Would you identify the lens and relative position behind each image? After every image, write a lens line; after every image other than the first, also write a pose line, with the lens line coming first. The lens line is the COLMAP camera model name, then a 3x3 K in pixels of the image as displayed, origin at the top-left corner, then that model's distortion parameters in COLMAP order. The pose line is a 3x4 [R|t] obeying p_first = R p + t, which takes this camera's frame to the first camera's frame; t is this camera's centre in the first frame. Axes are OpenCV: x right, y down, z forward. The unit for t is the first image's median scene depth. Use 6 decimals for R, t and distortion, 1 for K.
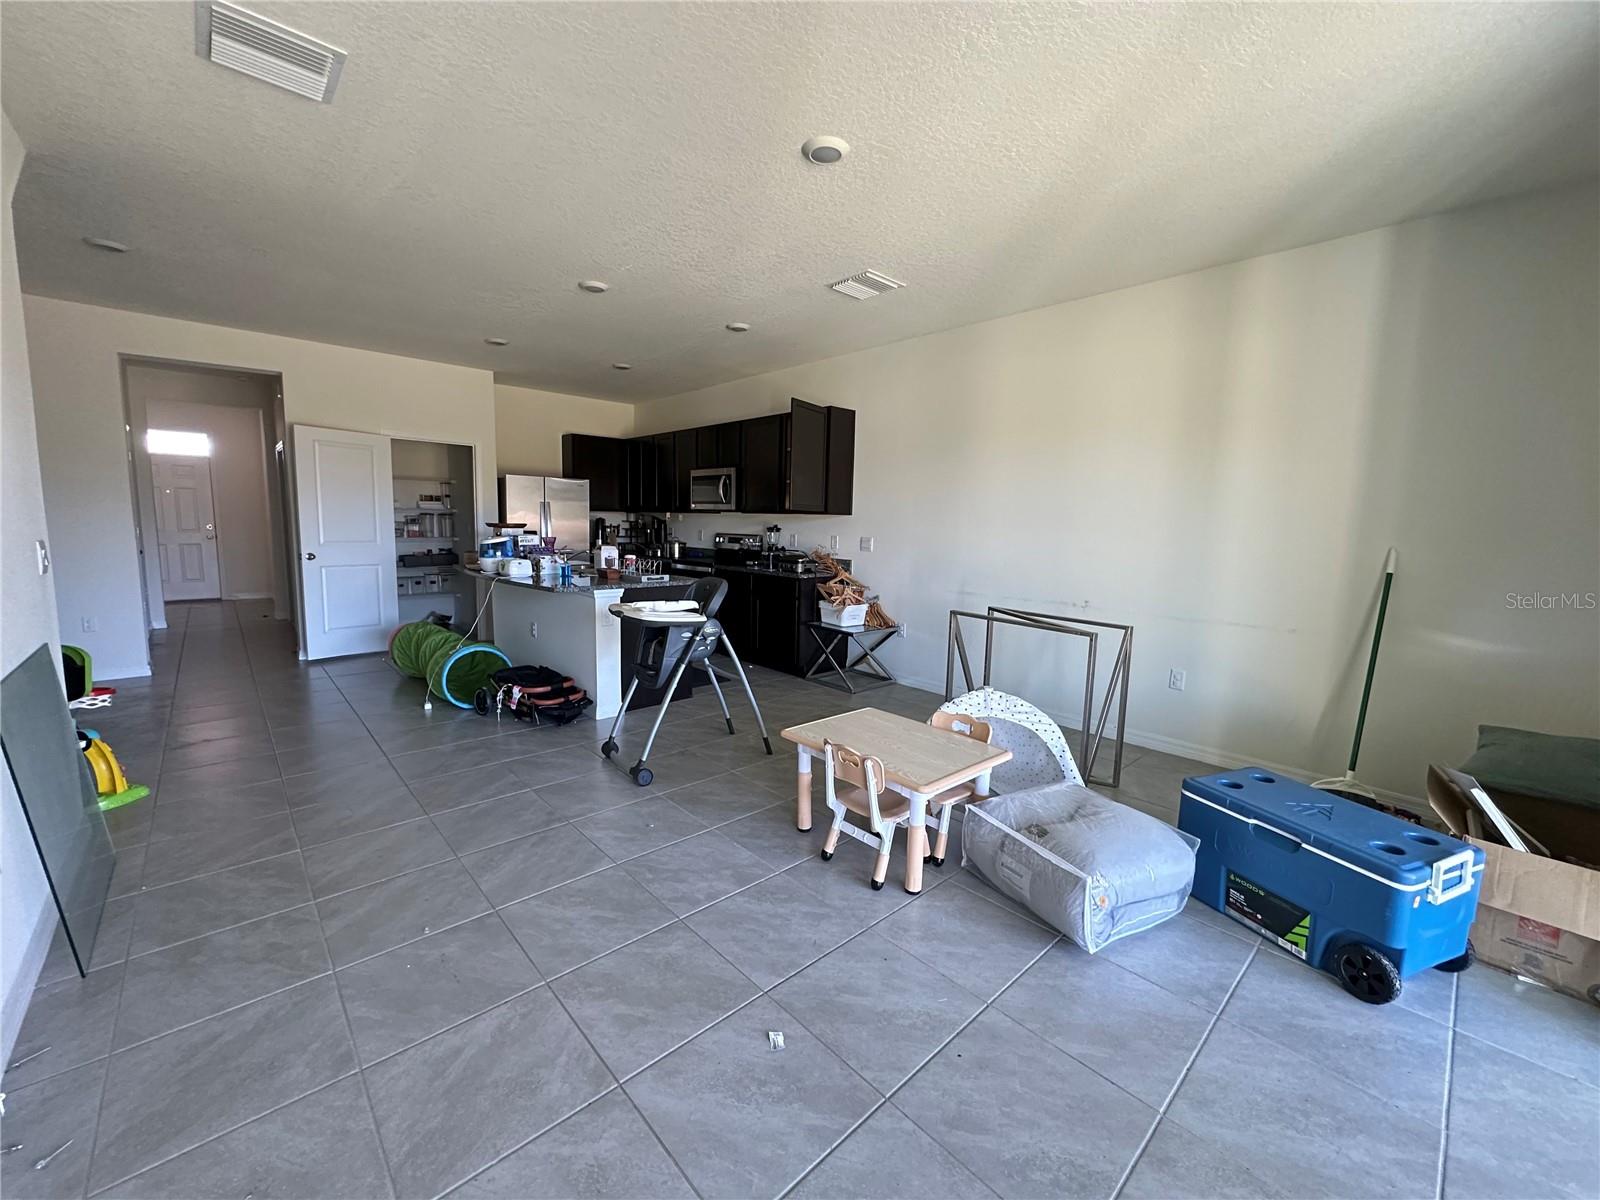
lens RADIAL K [[639.7, 0, 806.4], [0, 639.7, 598.3], [0, 0, 1]] dist [-0.001604, 0.000899]
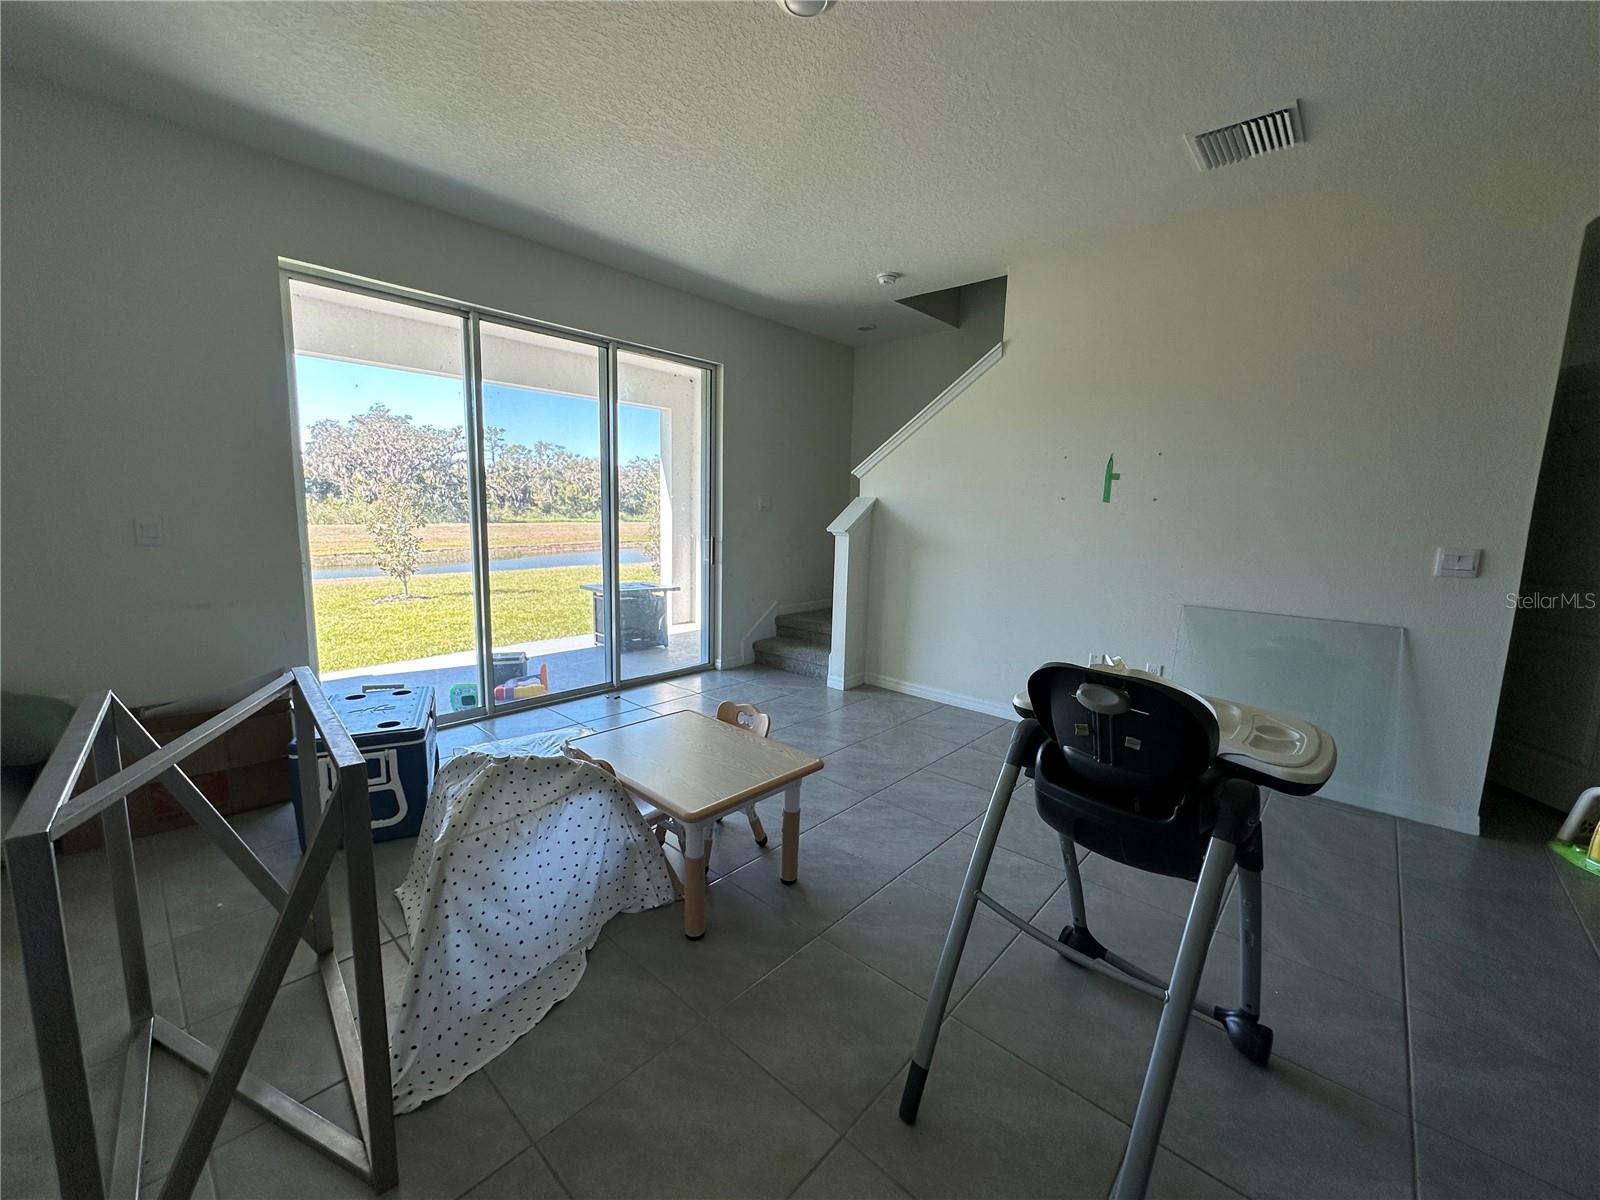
lens RADIAL K [[639.7, 0, 801.6], [0, 639.7, 594.9], [0, 0, 1]] dist [-0.001604, 0.000899]
pose [[-0.995420, -0.037695, -0.087851, 0.029531], [-0.059070, 0.965079, 0.255212, -0.086608], [0.075163, 0.259233, -0.962886, 0.761085]]
